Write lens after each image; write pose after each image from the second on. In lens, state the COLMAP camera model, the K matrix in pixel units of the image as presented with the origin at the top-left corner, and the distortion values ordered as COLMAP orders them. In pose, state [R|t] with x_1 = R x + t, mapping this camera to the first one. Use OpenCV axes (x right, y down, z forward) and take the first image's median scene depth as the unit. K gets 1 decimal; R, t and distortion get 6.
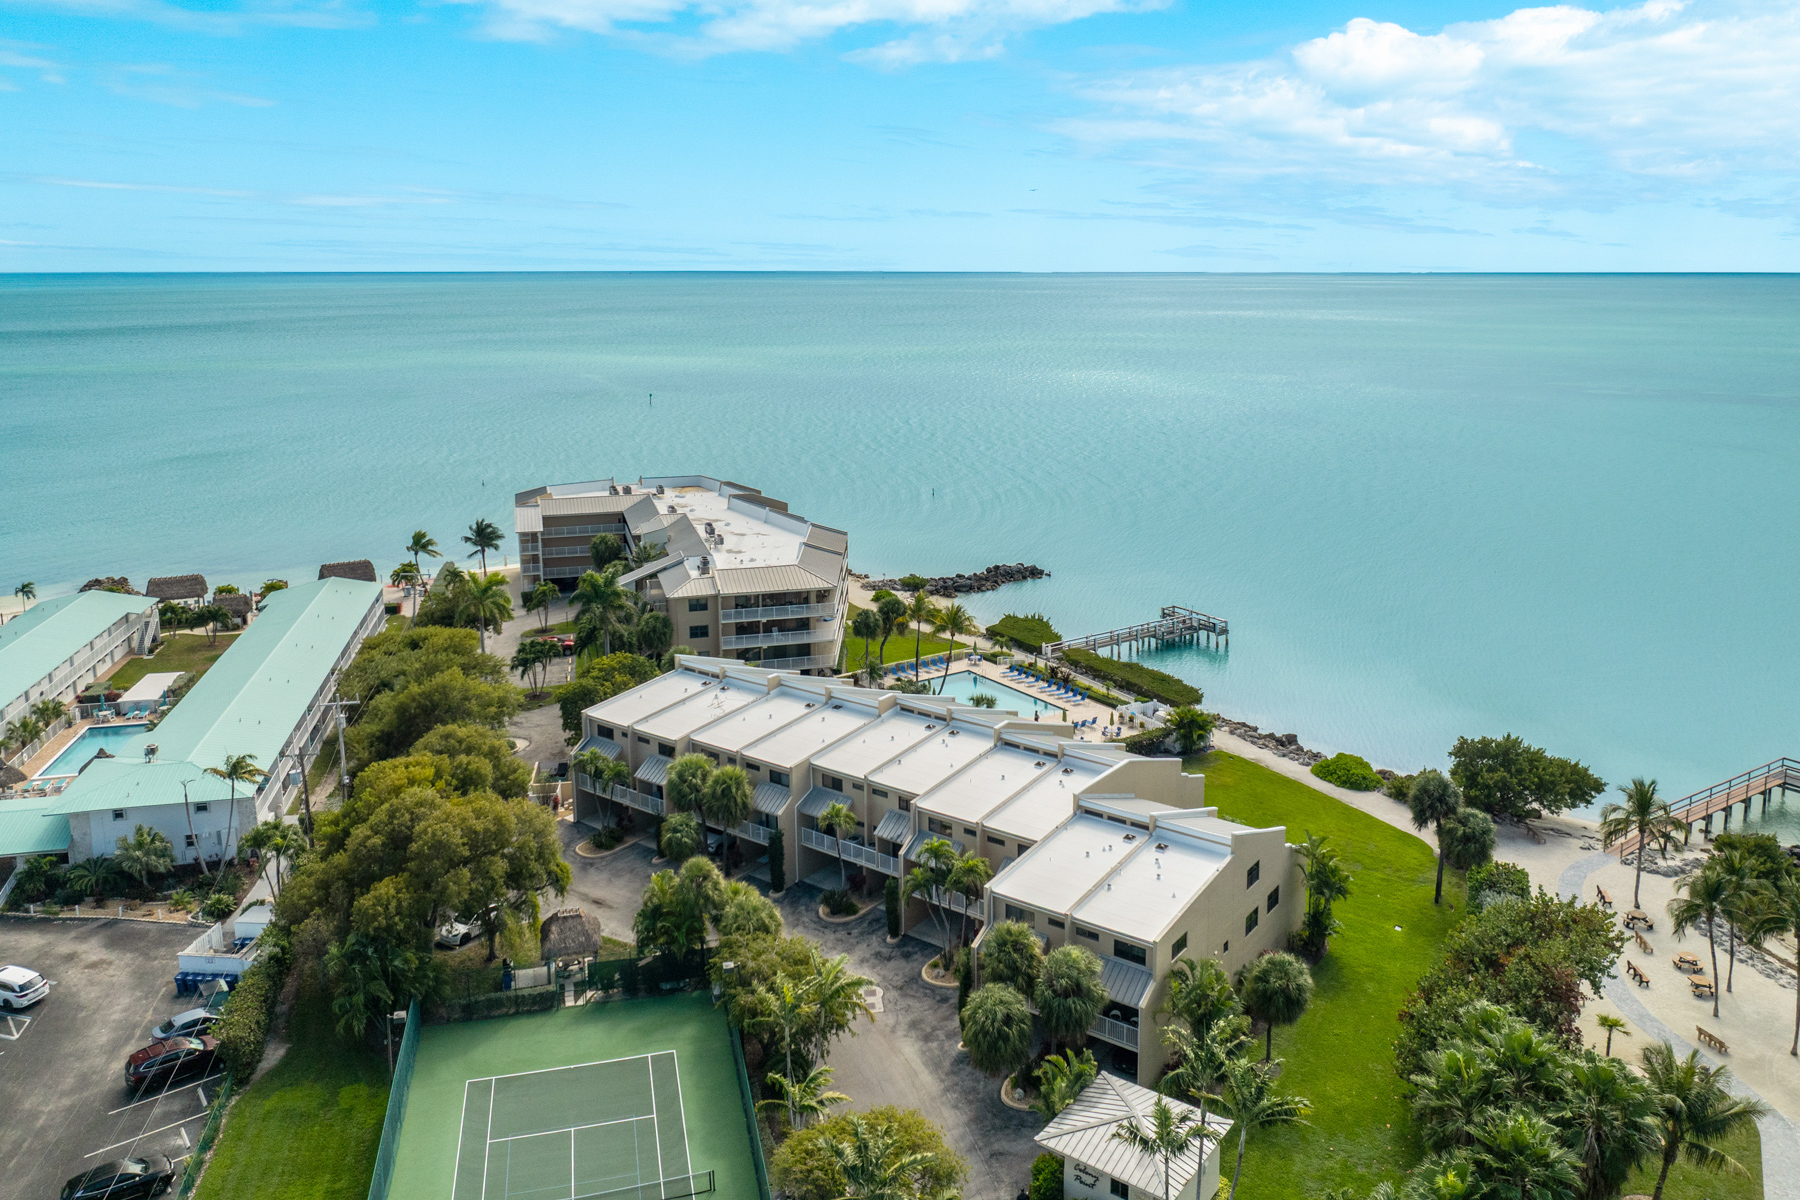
lens RADIAL K [[1280.8, 0, 900.0], [0, 1280.8, 600.0], [0, 0, 1]] dist [-0.003437, -0.004924]
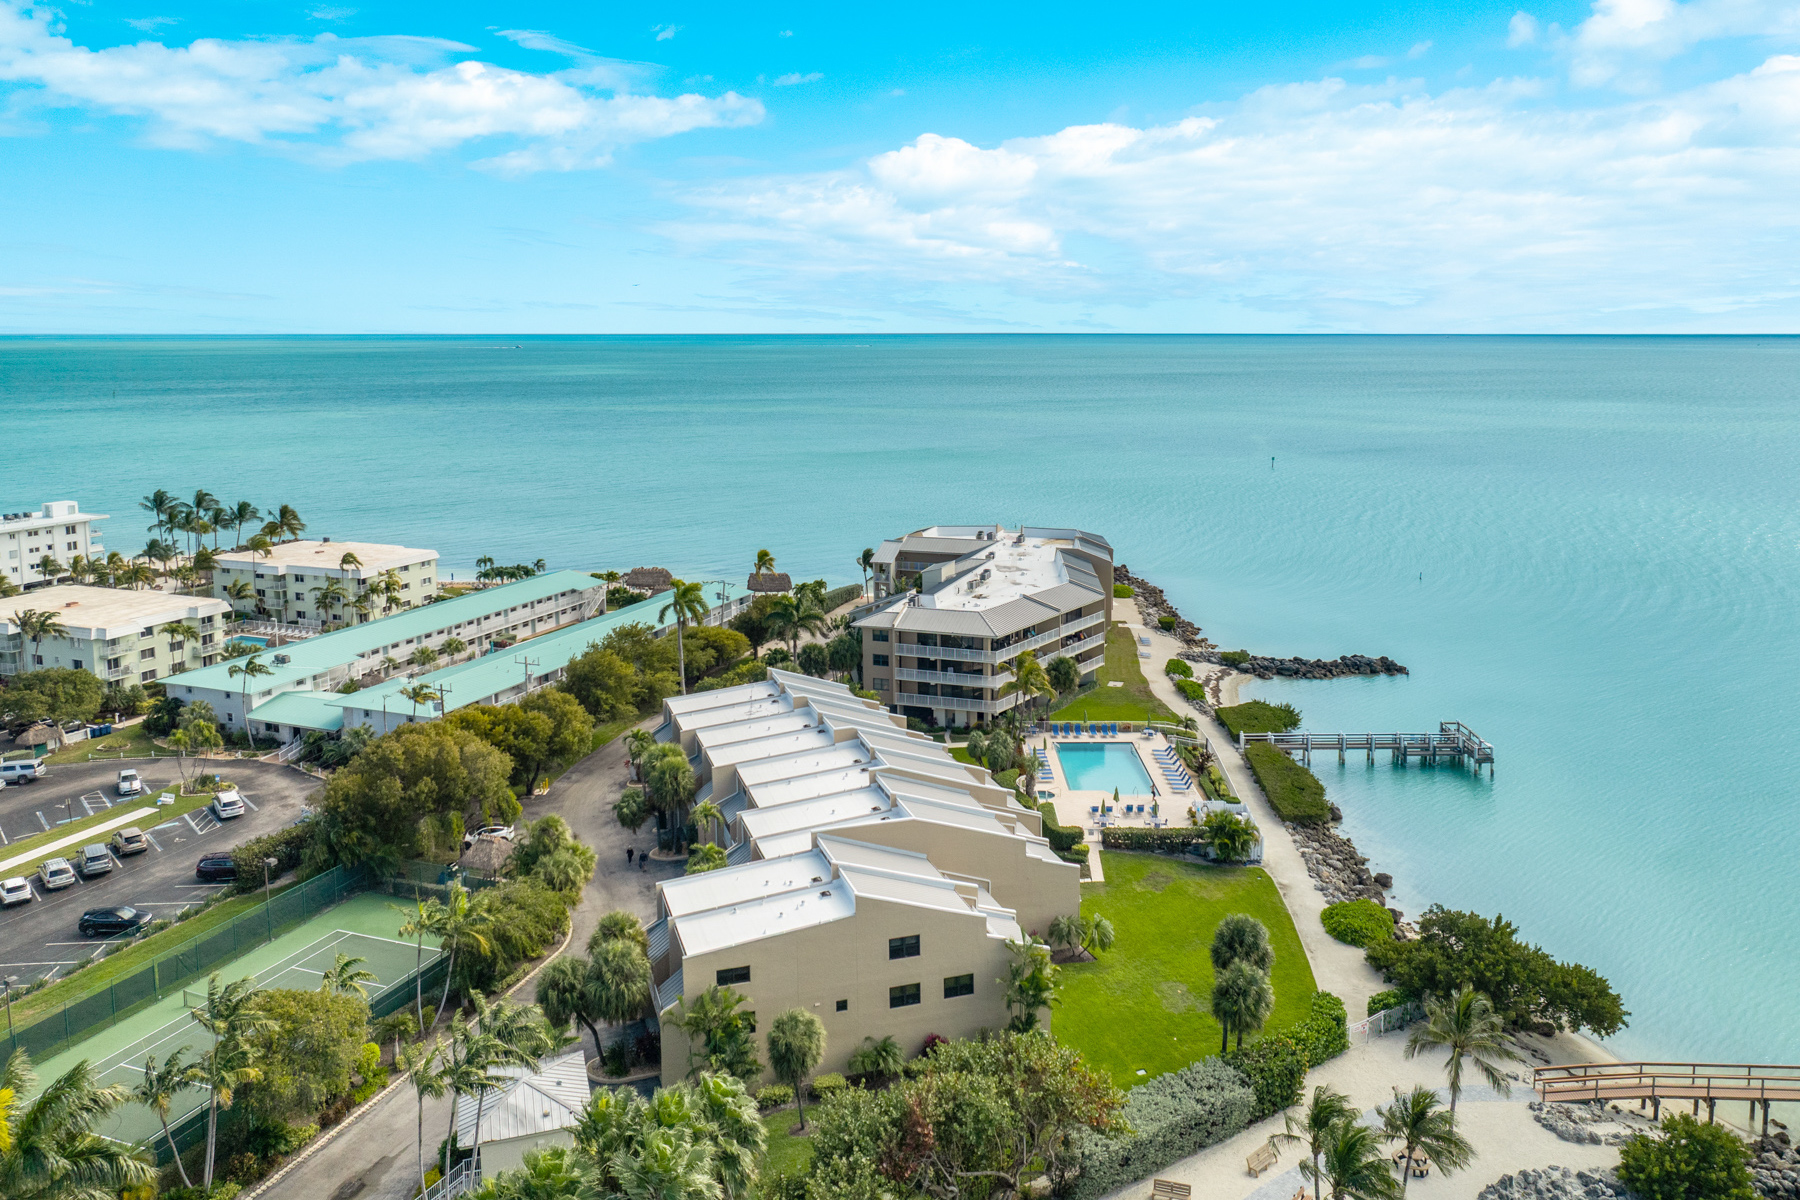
lens RADIAL K [[1280.8, 0, 900.0], [0, 1280.8, 600.0], [0, 0, 1]] dist [-0.003437, -0.004924]
pose [[0.821287, 0.114101, -0.558990, 0.593360], [-0.142340, 0.989792, -0.007094, -0.025987], [0.552474, 0.085393, 0.829144, 0.140148]]
